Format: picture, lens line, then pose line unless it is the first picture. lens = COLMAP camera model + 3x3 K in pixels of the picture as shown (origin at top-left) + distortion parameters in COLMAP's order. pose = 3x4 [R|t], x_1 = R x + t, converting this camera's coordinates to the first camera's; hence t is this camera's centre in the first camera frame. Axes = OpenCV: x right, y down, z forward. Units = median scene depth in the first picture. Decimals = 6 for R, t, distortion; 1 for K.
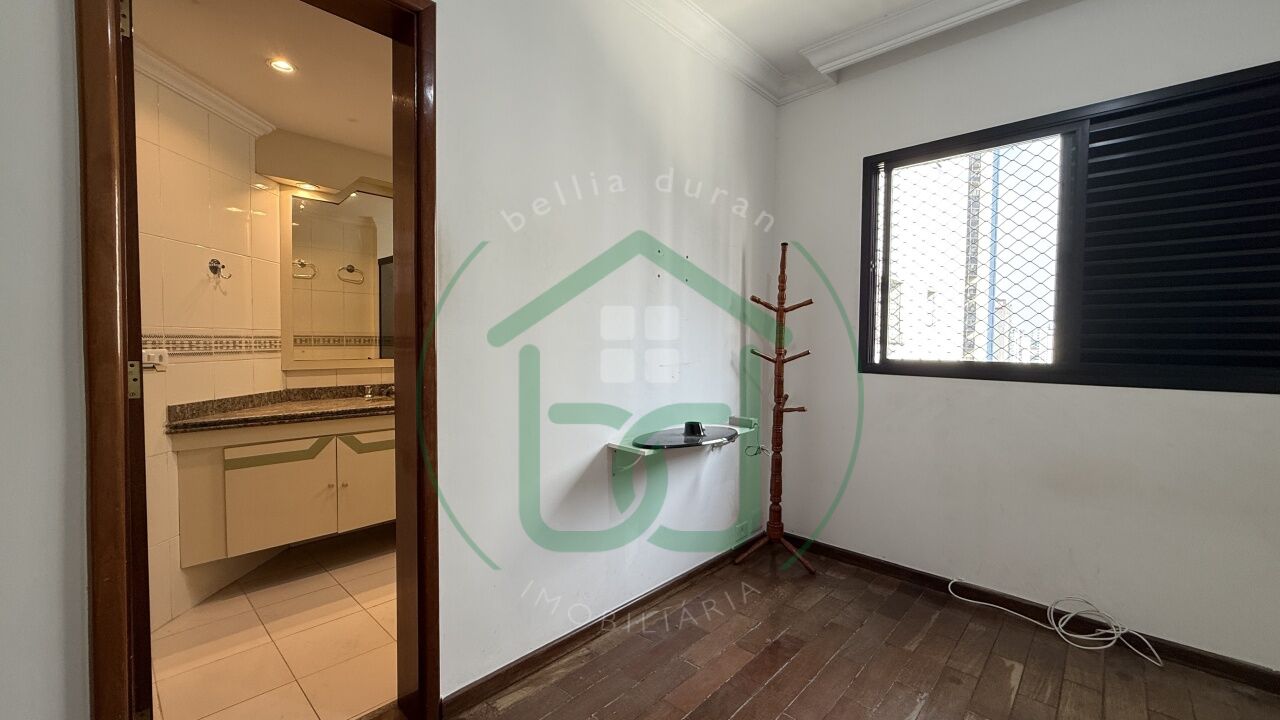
lens RADIAL K [[510.6, 0, 640.7], [0, 510.6, 357.8], [0, 0, 1]] dist [0.001817, 0.000126]
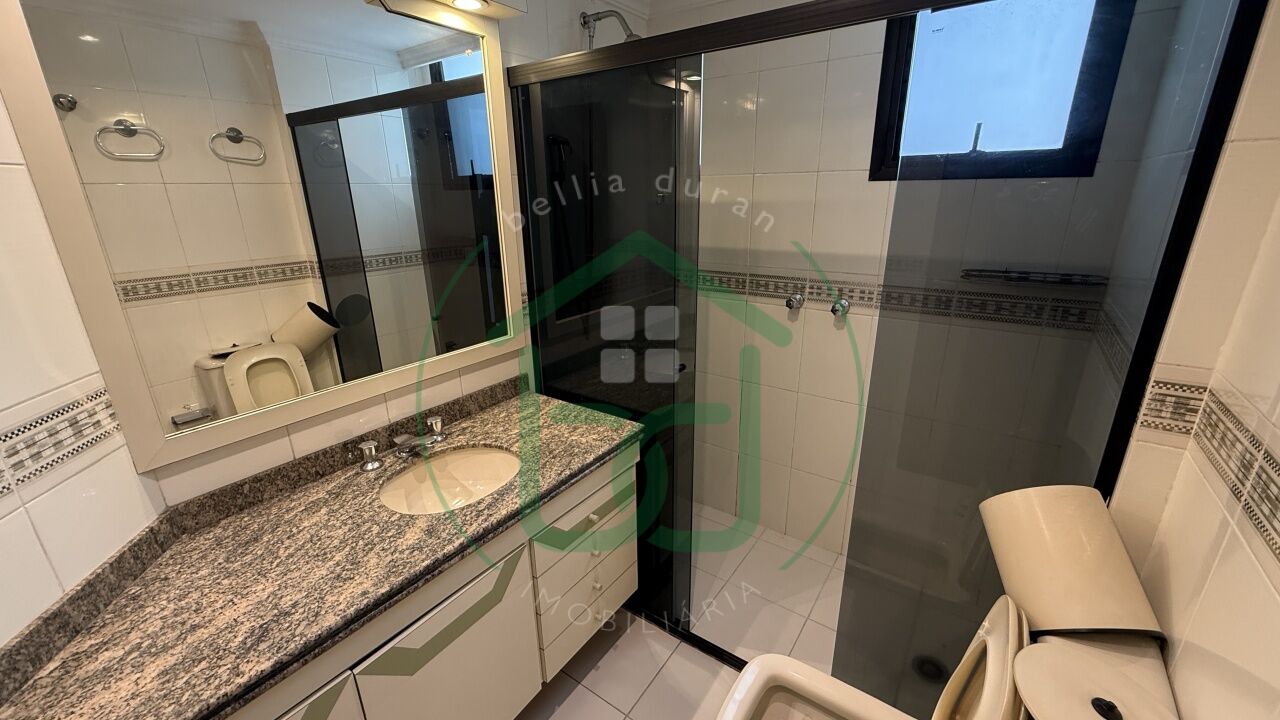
lens RADIAL K [[510.6, 0, 639.5], [0, 510.6, 360.9], [0, 0, 1]] dist [0.001817, 0.000126]
pose [[0.990607, -0.063070, 0.121322, -0.246886], [0.026021, 0.958008, 0.285558, -0.096146], [-0.134238, -0.279719, 0.950651, 0.401123]]
